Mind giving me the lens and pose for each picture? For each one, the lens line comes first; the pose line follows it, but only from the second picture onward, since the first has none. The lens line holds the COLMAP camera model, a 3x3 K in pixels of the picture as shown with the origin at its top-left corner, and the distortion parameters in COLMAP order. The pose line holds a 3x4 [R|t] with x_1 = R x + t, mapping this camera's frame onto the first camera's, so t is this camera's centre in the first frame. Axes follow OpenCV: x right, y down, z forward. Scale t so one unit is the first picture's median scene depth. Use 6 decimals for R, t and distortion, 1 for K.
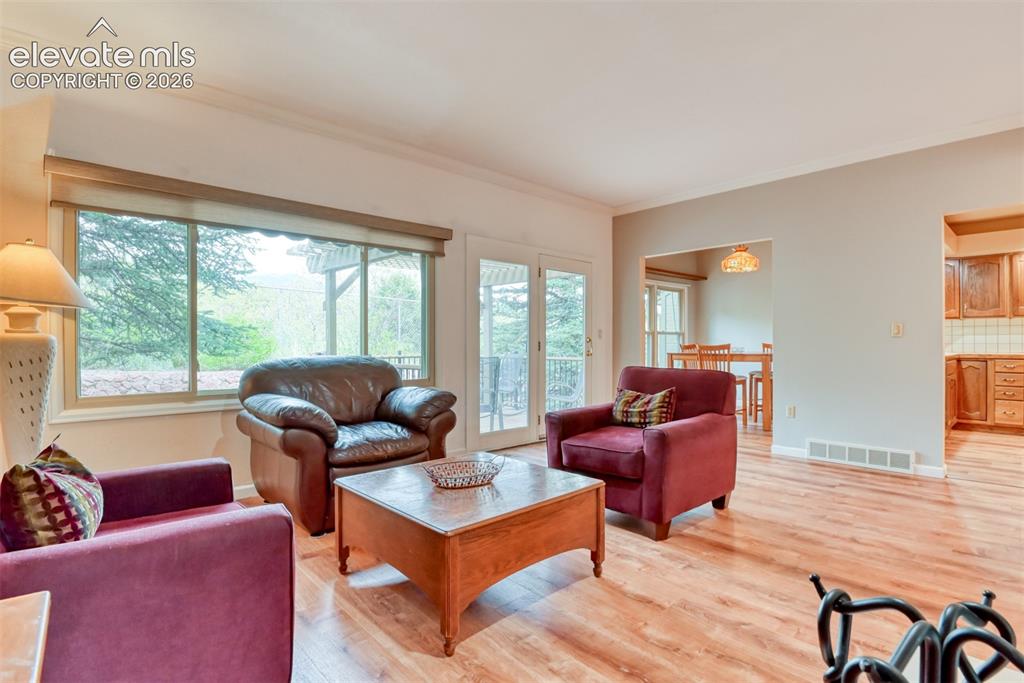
lens RADIAL K [[501.5, 0, 512.7], [0, 501.5, 344.8], [0, 0, 1]] dist [-0.029021, -0.000195]
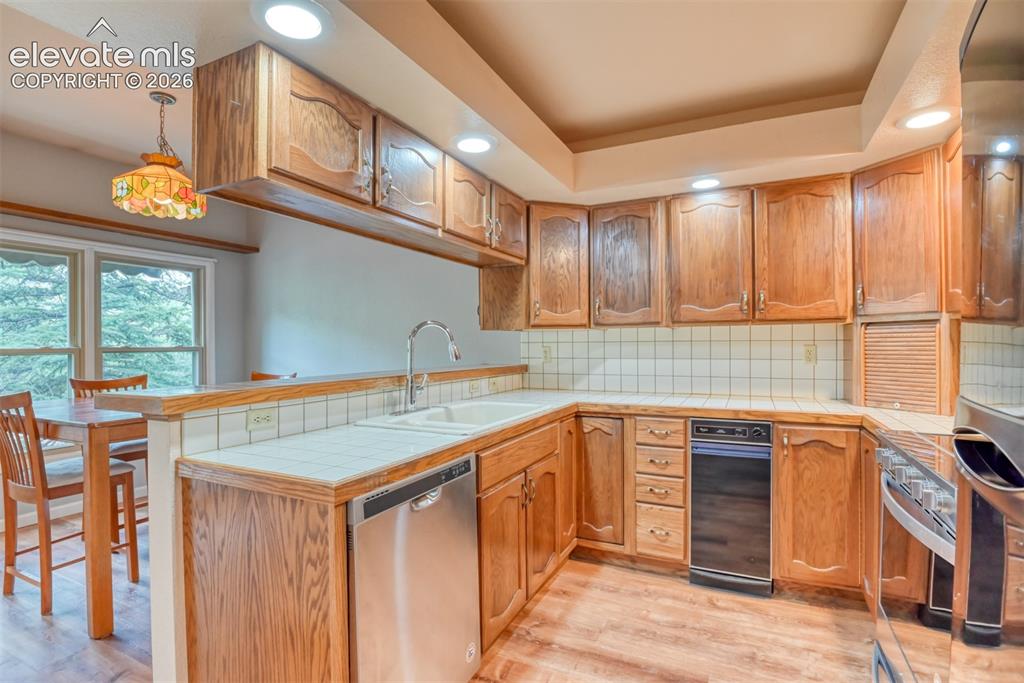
lens RADIAL K [[501.5, 0, 512.7], [0, 501.5, 344.8], [0, 0, 1]] dist [-0.029021, -0.000195]
pose [[0.928201, -0.005525, 0.372038, 0.677049], [0.006720, 0.999976, -0.001918, -0.036669], [-0.372019, 0.004280, 0.928215, 0.576958]]
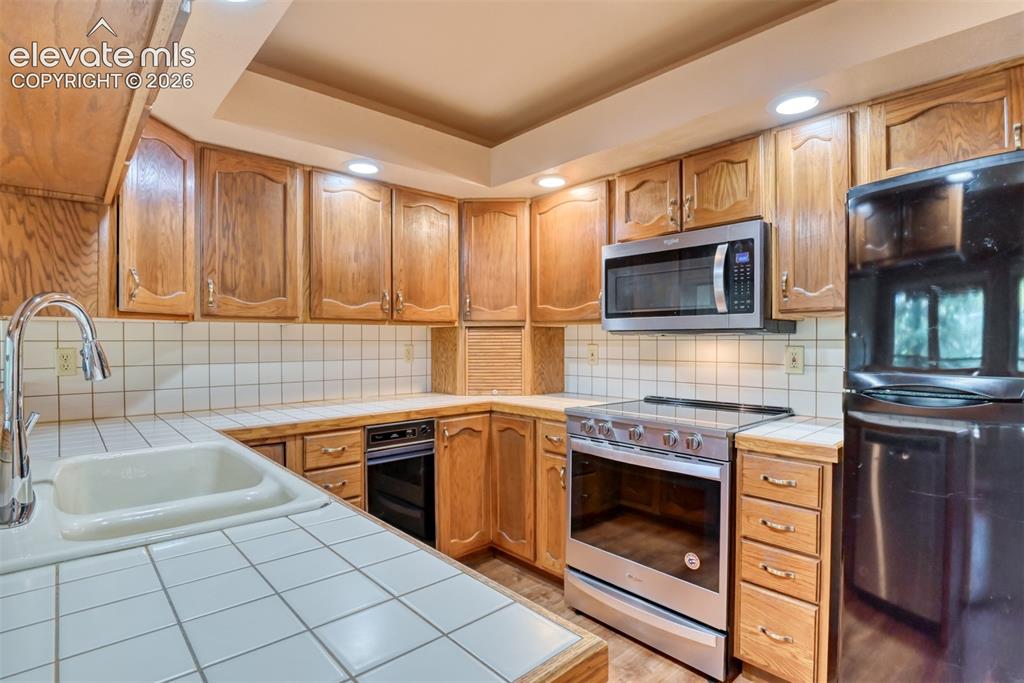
lens RADIAL K [[501.5, 0, 512.7], [0, 501.5, 344.8], [0, 0, 1]] dist [-0.029021, -0.000195]
pose [[-0.006257, -0.006561, 0.999959, 0.592260], [0.005650, 0.999962, 0.006596, -0.038393], [-0.999964, 0.005691, -0.006219, 0.815393]]
